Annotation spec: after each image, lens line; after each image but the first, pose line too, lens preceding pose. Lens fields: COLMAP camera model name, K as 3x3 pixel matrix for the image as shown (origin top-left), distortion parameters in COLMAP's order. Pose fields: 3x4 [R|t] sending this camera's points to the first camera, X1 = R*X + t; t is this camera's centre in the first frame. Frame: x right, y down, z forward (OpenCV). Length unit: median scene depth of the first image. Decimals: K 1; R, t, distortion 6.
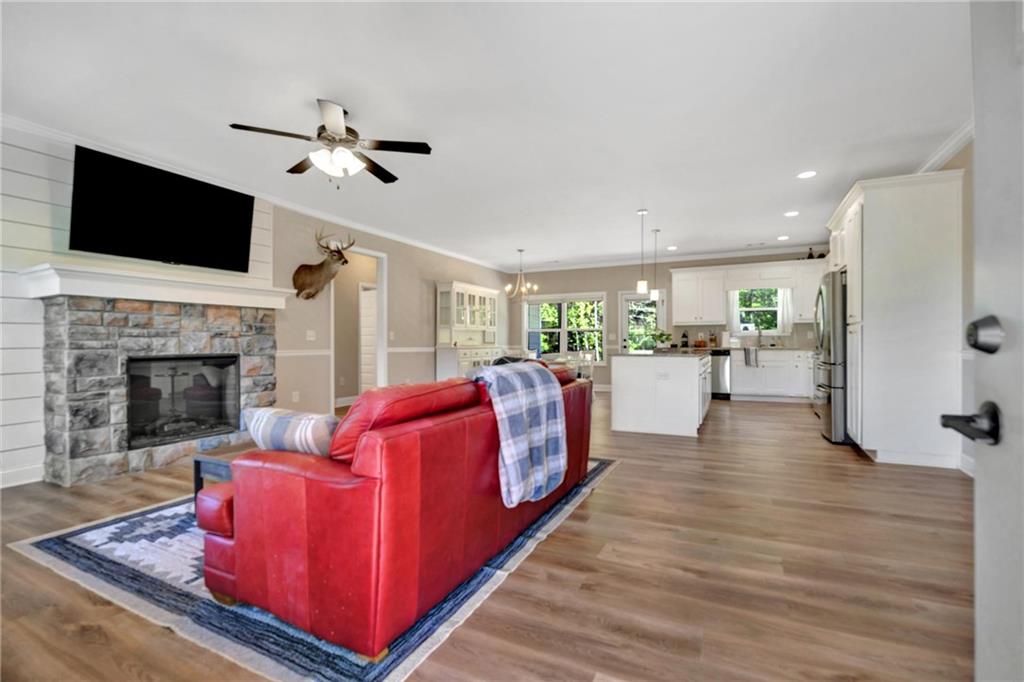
lens RADIAL K [[439.5, 0, 520.4], [0, 439.5, 341.6], [0, 0, 1]] dist [-0.013150, -0.000639]
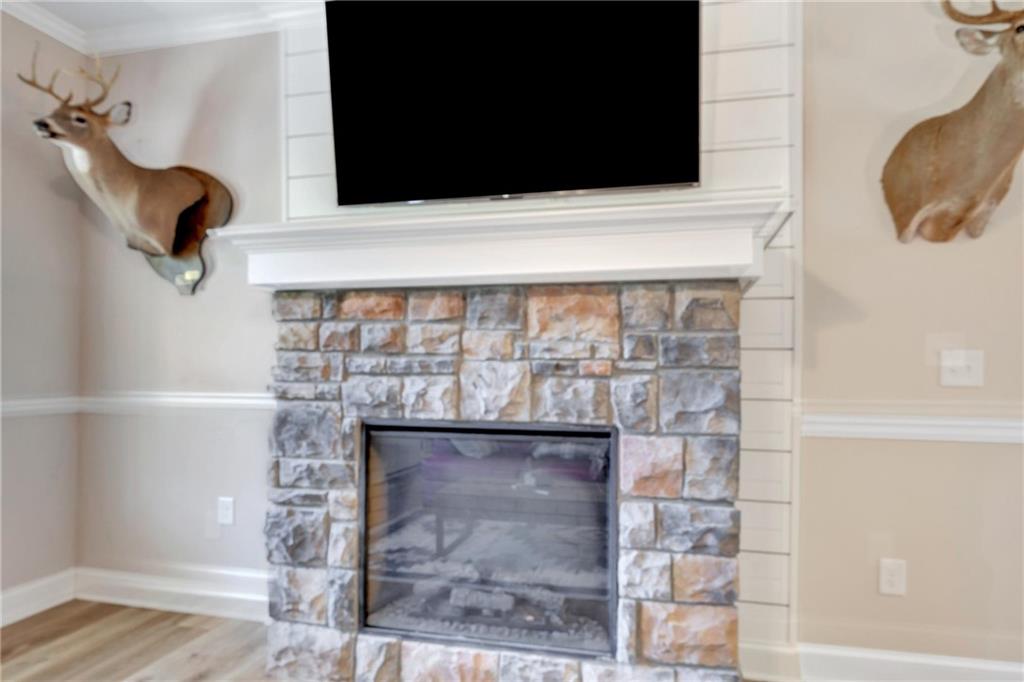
lens RADIAL K [[621.2, 0, 480.8], [0, 621.2, 359.4], [0, 0, 1]] dist [-0.004689, -0.001330]
pose [[0.239504, 0.003839, -0.970888, -0.249870], [-0.004027, 0.999988, 0.002960, -0.027787], [0.970887, 0.003200, 0.239517, 0.928471]]
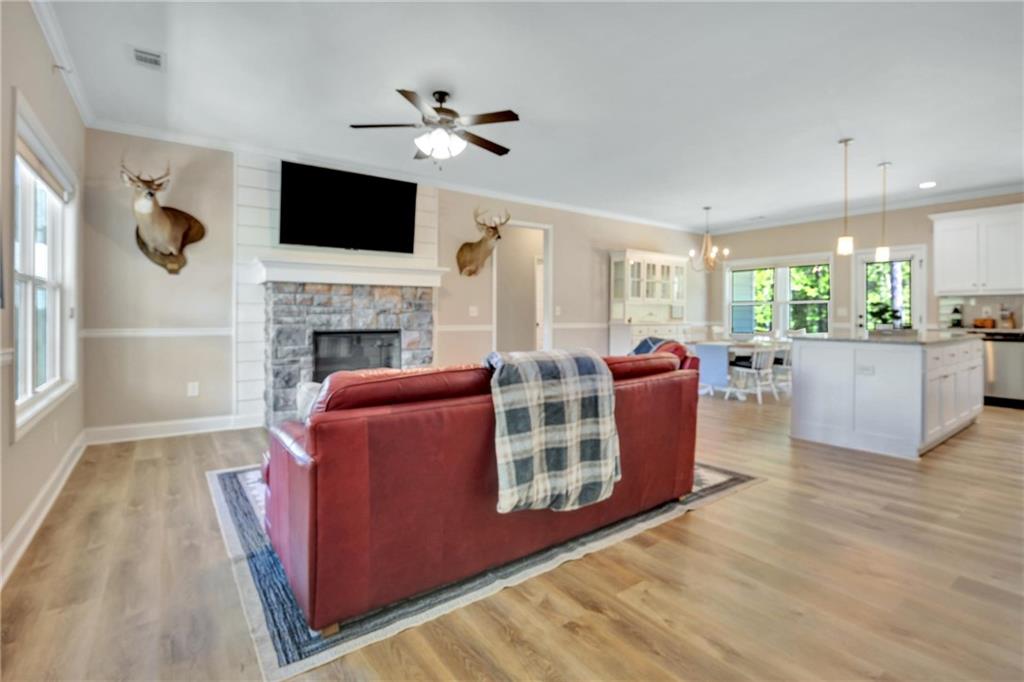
lens RADIAL K [[482.8, 0, 523.8], [0, 482.8, 315.0], [0, 0, 1]] dist [-0.013305, -0.000212]
pose [[0.894967, 0.003336, -0.446119, 0.202377], [-0.003229, 0.999994, 0.001001, -0.010711], [0.446120, 0.000544, 0.894973, 0.065584]]
